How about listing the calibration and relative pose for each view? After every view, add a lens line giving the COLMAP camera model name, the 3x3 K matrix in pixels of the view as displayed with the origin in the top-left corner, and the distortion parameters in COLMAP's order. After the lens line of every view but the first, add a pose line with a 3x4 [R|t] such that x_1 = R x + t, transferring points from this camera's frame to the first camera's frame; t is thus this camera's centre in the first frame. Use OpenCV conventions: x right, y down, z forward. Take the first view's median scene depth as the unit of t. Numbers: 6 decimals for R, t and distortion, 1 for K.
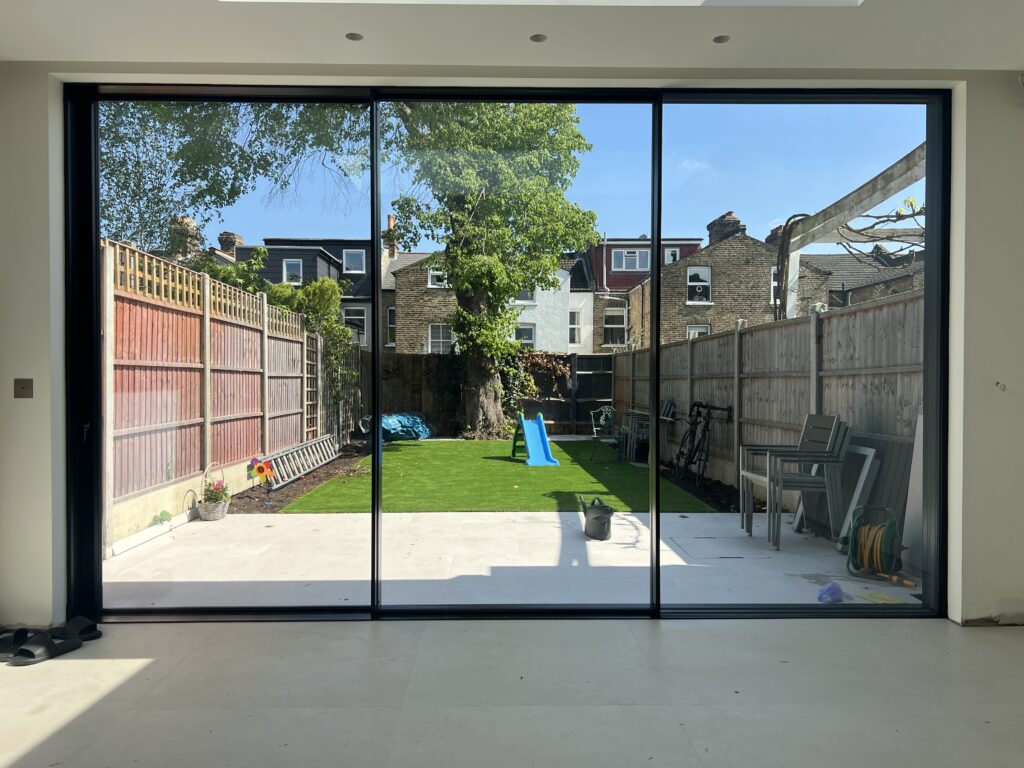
lens RADIAL K [[764.9, 0, 515.9], [0, 764.9, 384.0], [0, 0, 1]] dist [0.072207, -0.109864]
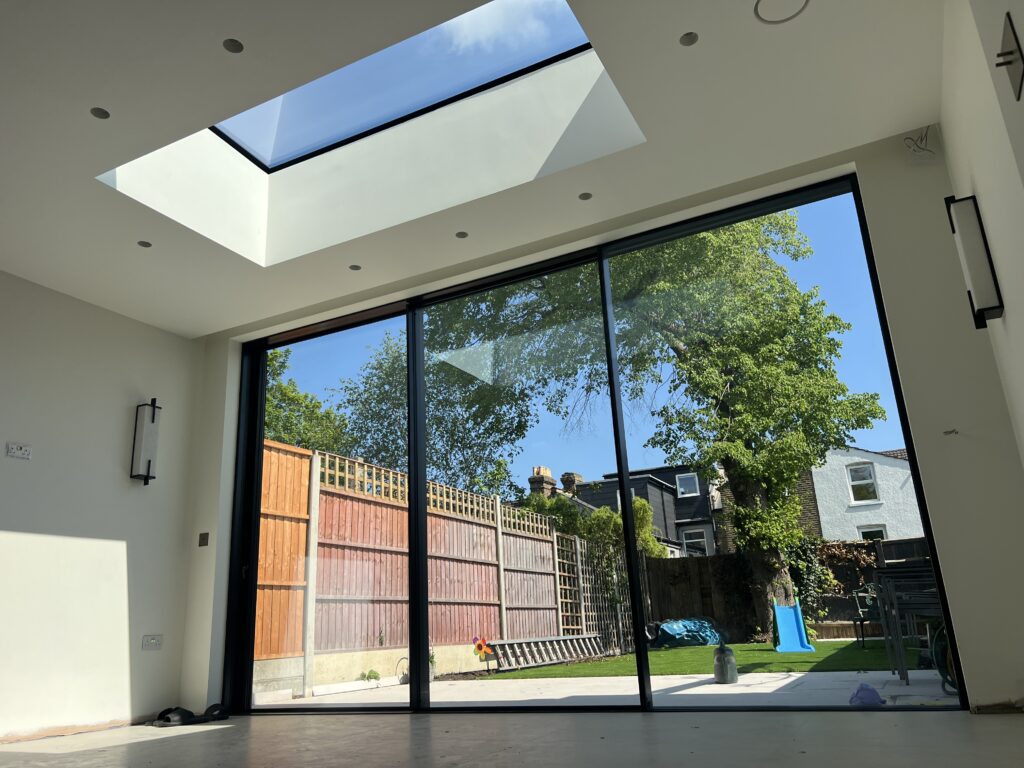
lens RADIAL K [[771.3, 0, 524.8], [0, 771.3, 384.3], [0, 0, 1]] dist [0.071978, -0.118115]
pose [[0.880473, -0.191212, -0.433826, 0.189388], [0.051101, 0.948005, -0.314126, 0.069532], [0.471334, 0.254411, 0.844464, -0.014887]]
